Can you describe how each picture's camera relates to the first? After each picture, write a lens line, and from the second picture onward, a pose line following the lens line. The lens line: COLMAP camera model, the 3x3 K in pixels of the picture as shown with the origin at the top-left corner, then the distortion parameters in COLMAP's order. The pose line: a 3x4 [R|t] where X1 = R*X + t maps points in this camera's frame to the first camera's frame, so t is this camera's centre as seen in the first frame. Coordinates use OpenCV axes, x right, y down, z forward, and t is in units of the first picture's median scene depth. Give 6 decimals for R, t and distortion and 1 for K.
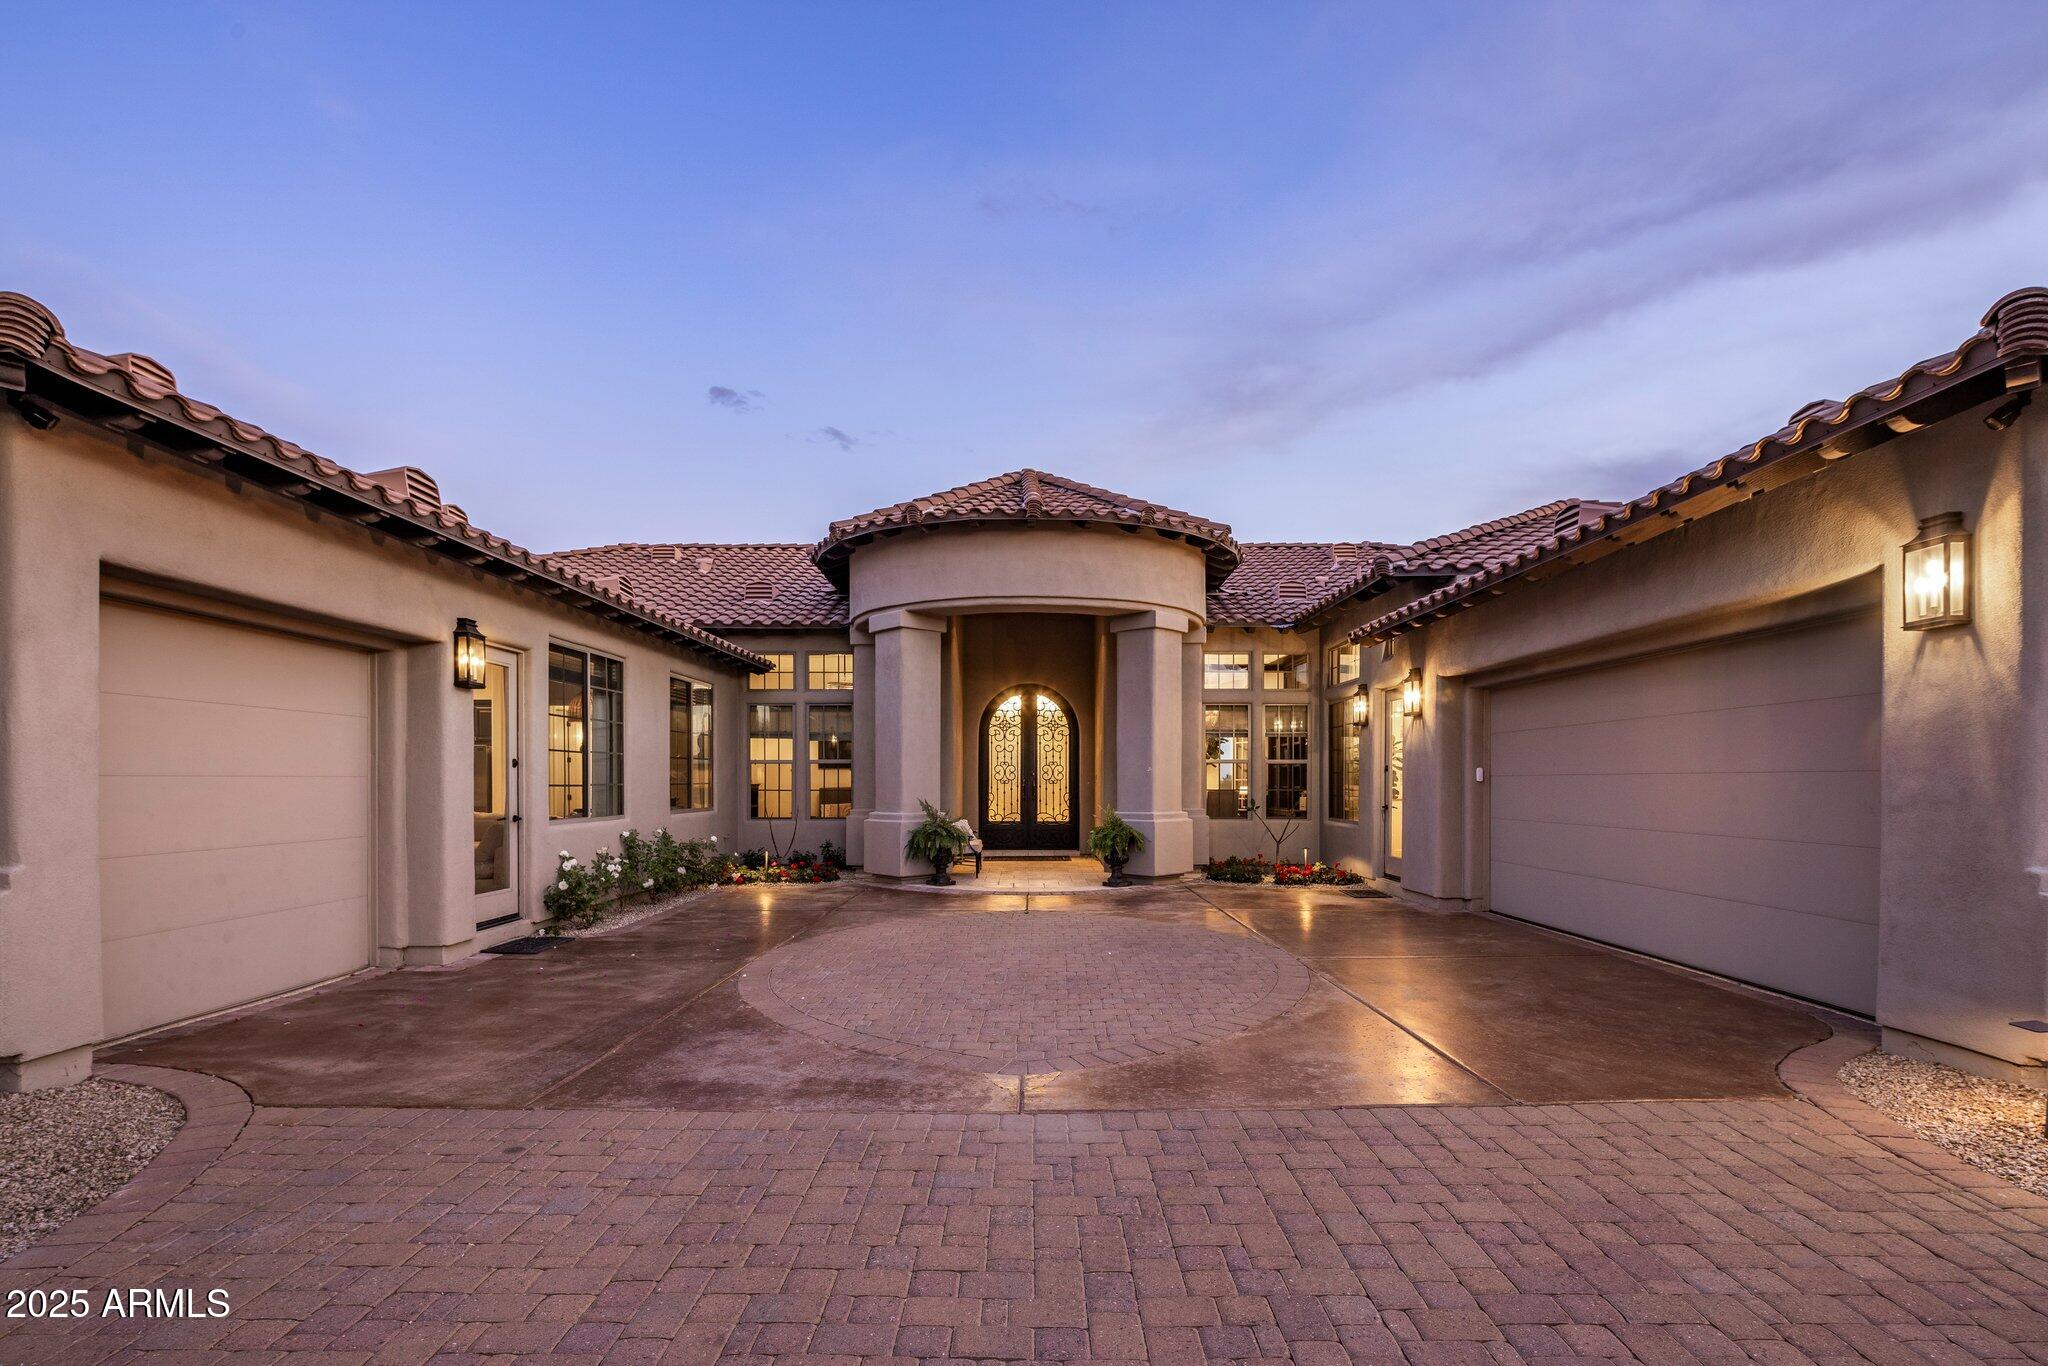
lens RADIAL K [[1014.3, 0, 1028.3], [0, 1014.3, 806.1], [0, 0, 1]] dist [0.002514, -0.001237]
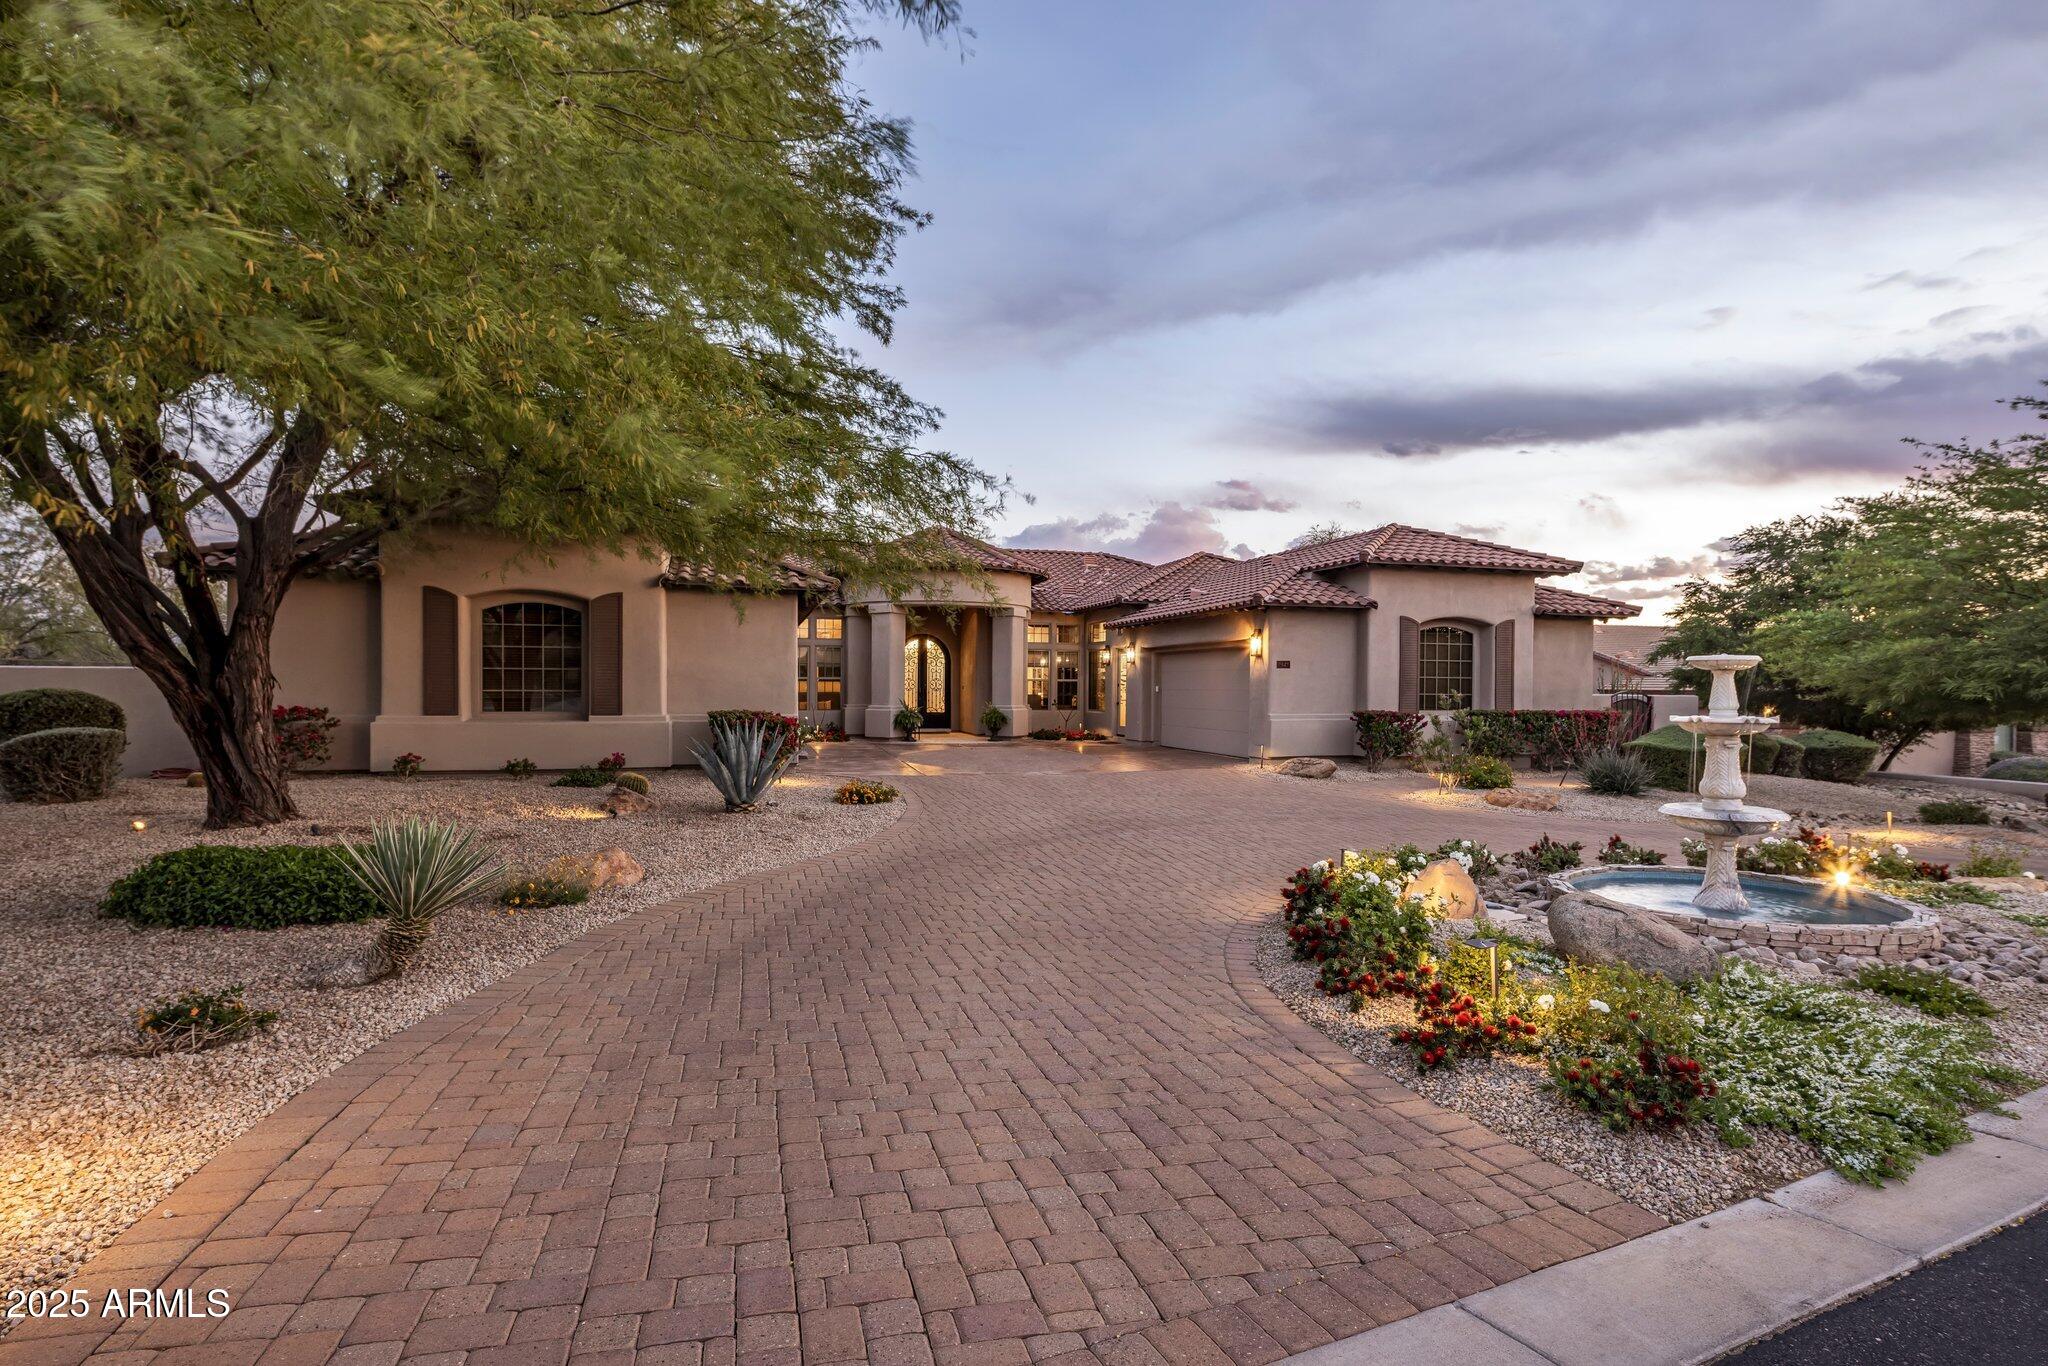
lens RADIAL K [[1014.3, 0, 1030.3], [0, 1014.3, 699.6], [0, 0, 1]] dist [0.002514, -0.001237]
pose [[0.960043, 0.003269, 0.279834, -0.377291], [-0.000574, 0.999953, -0.009714, 0.012730], [-0.279852, 0.009165, 0.959999, -0.893221]]
